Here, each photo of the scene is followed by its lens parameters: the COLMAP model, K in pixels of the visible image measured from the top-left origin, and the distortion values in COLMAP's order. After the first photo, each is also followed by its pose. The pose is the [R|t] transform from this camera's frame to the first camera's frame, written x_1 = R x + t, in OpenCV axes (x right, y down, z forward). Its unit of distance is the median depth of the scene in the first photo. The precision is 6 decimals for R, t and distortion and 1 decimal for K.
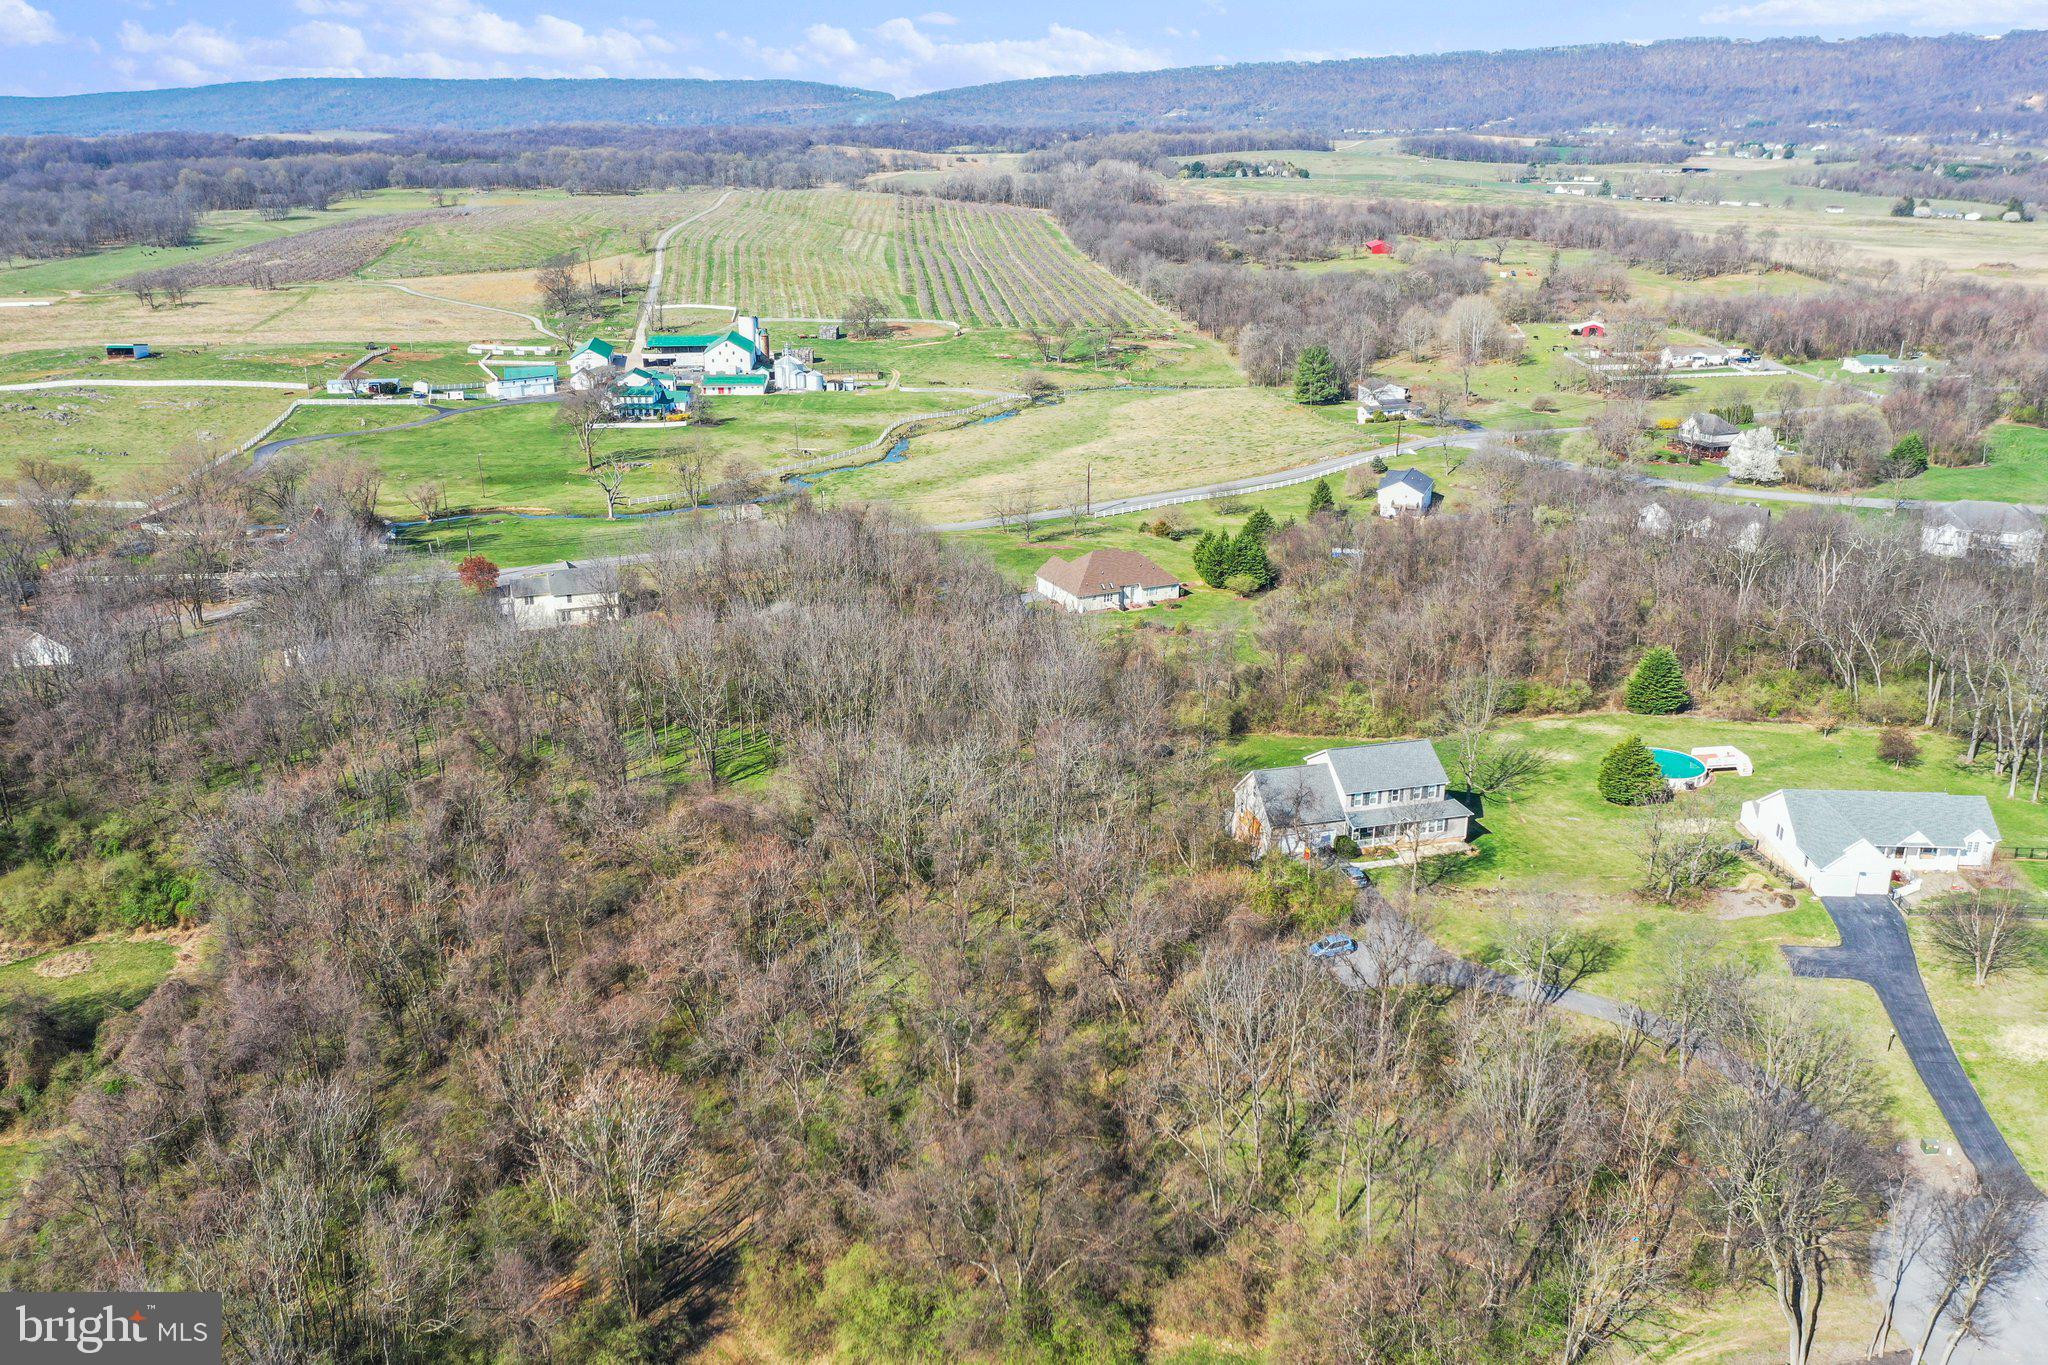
lens RADIAL K [[1575.9, 0, 1011.1], [0, 1575.9, 751.9], [0, 0, 1]] dist [-0.009772, -0.001747]
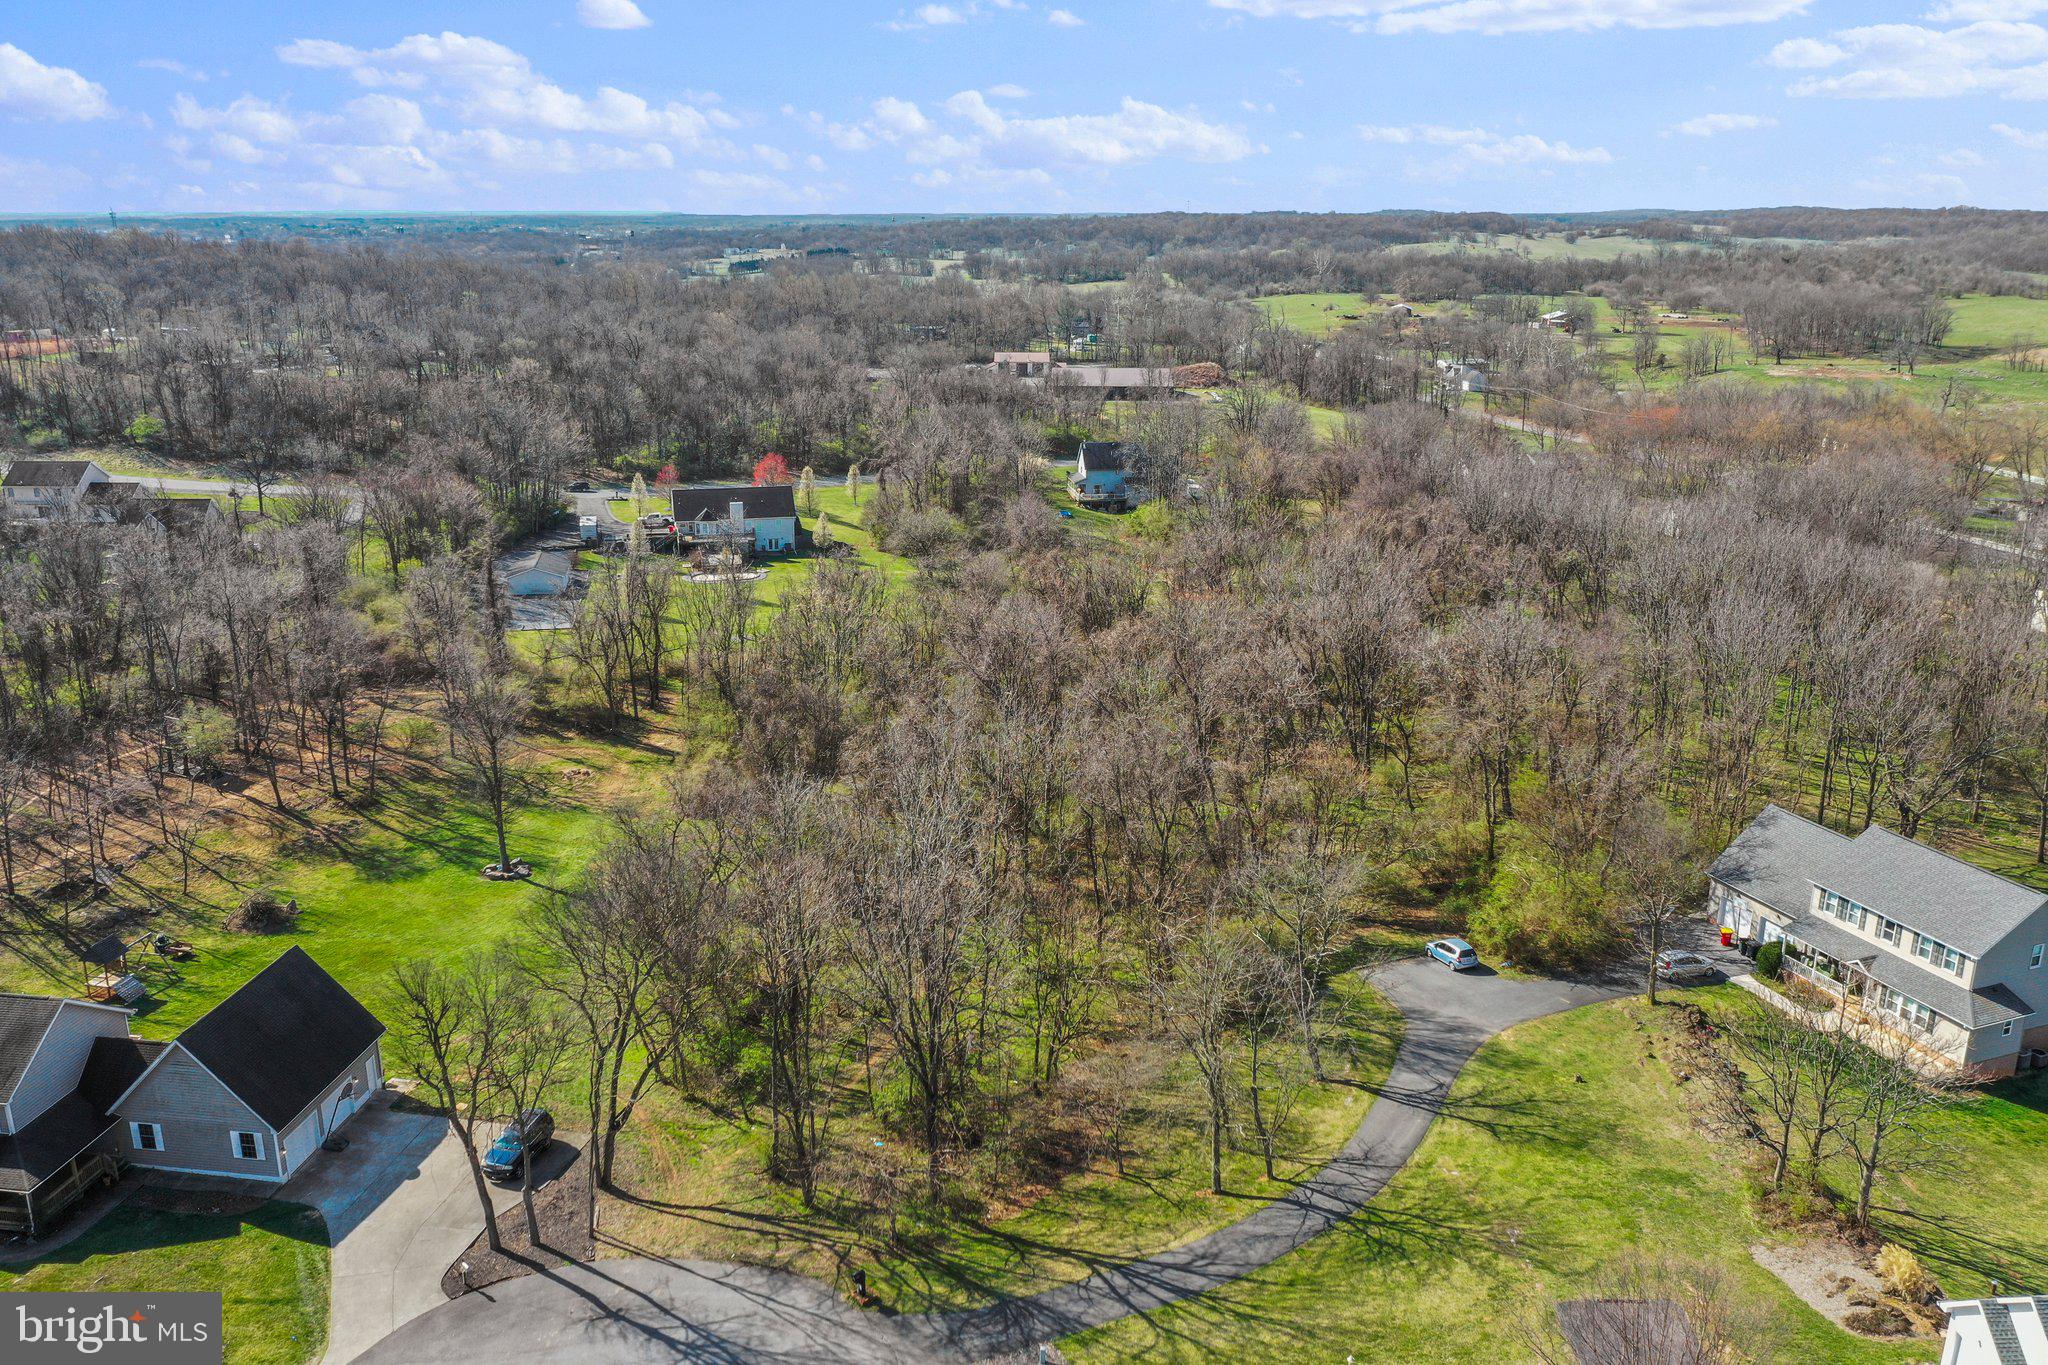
lens RADIAL K [[1606.4, 0, 1015.7], [0, 1606.4, 677.8], [0, 0, 1]] dist [-0.015089, 0.005500]
pose [[0.115646, 0.281399, -0.952597, 0.225301], [-0.374515, 0.900603, 0.220574, -0.019737], [0.919981, 0.331254, 0.209539, 0.170321]]
